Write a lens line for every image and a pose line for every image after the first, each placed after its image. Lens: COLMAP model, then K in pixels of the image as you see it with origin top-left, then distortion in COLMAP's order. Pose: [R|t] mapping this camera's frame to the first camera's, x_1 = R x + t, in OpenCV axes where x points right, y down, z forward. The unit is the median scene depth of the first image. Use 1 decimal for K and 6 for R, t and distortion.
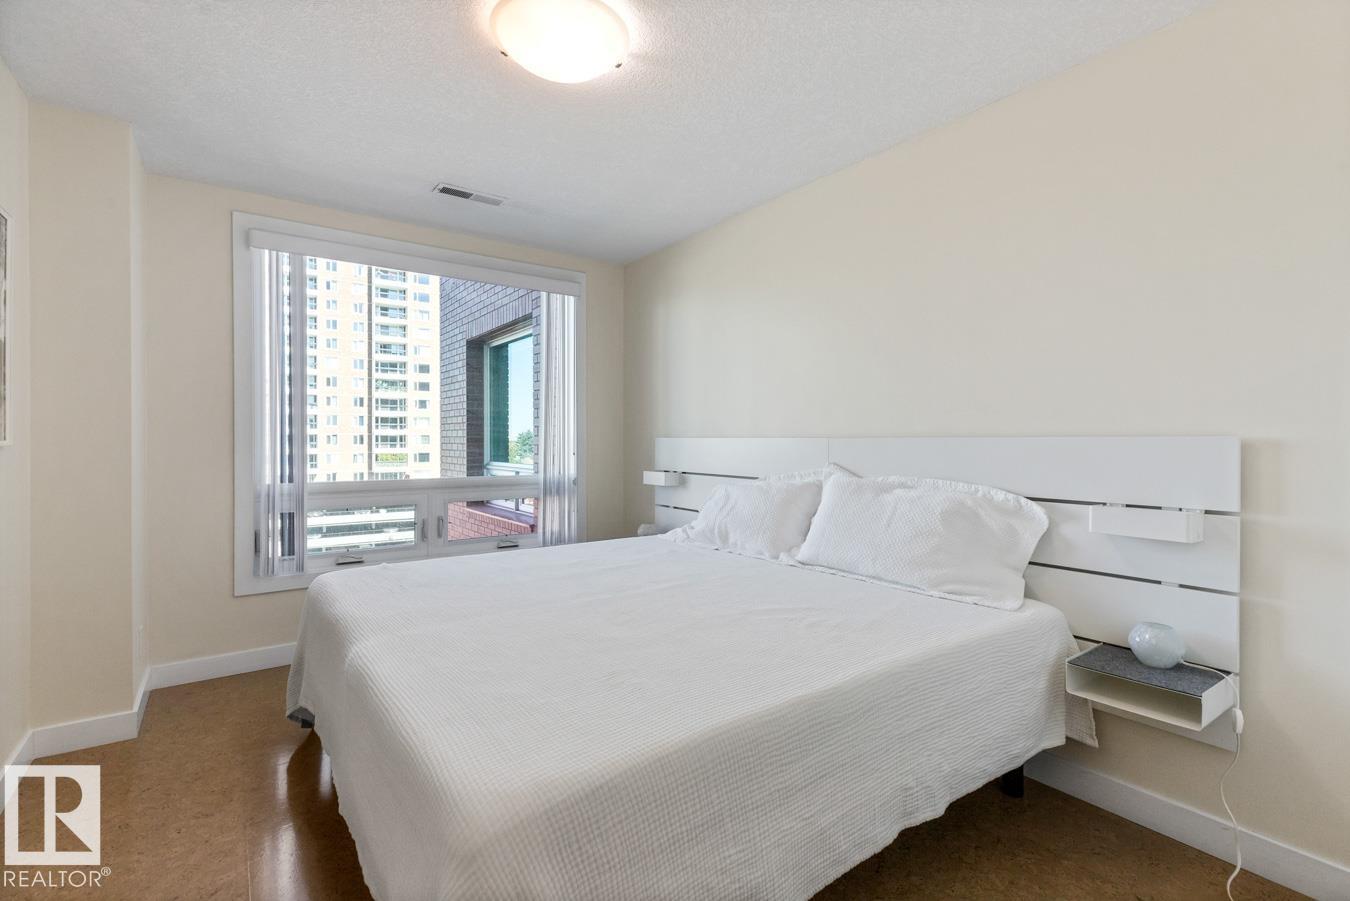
lens RADIAL K [[617.6, 0, 665.5], [0, 617.6, 444.1], [0, 0, 1]] dist [0.000500, -0.001031]
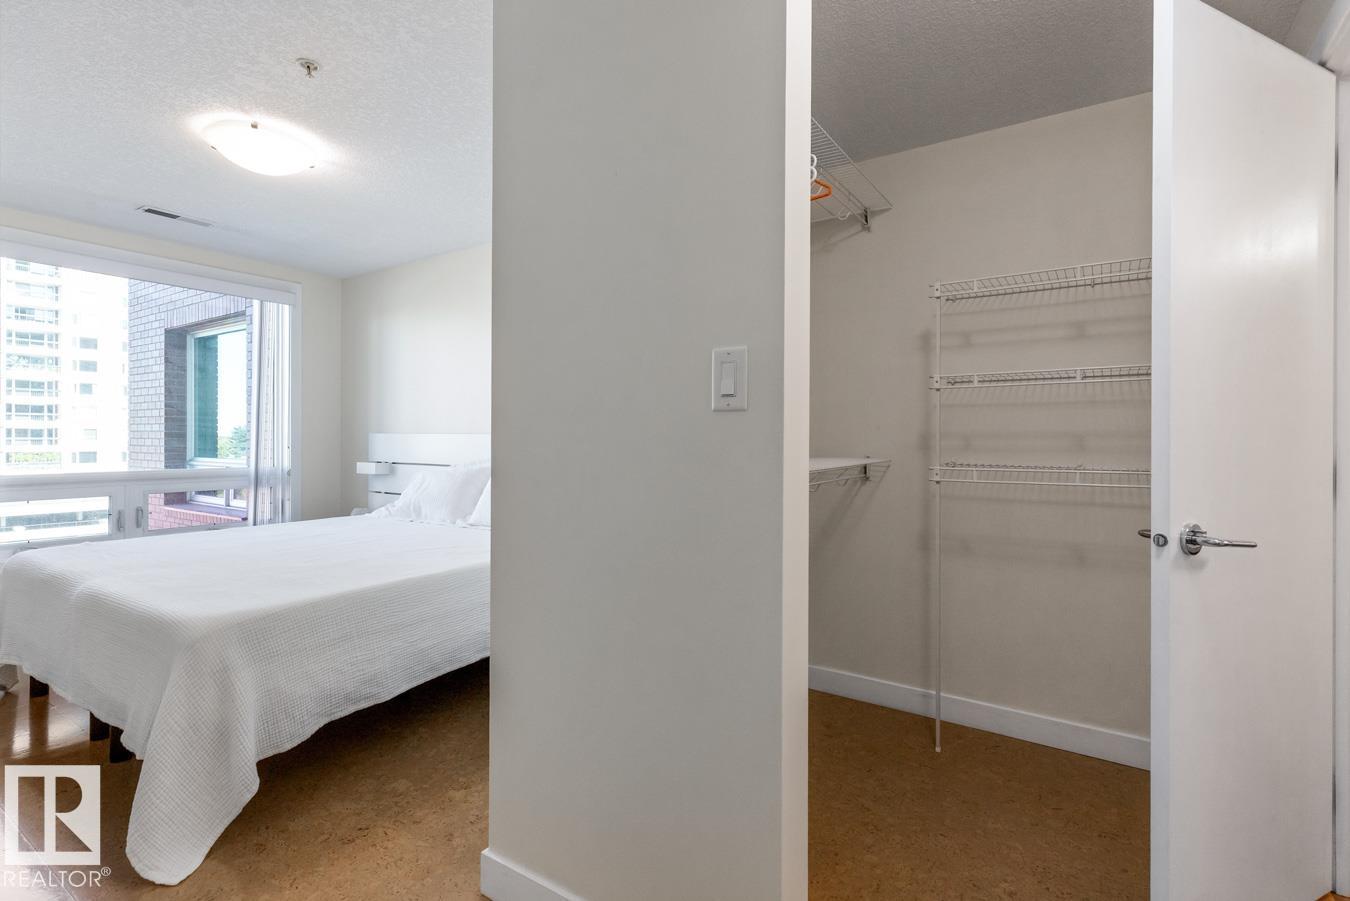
lens RADIAL K [[617.6, 0, 668.7], [0, 617.6, 439.9], [0, 0, 1]] dist [0.000500, -0.001031]
pose [[0.928080, 0.003034, 0.372370, 0.072004], [-0.002402, 0.999995, -0.002162, 0.002784], [-0.372374, 0.001112, 0.928082, -0.278501]]
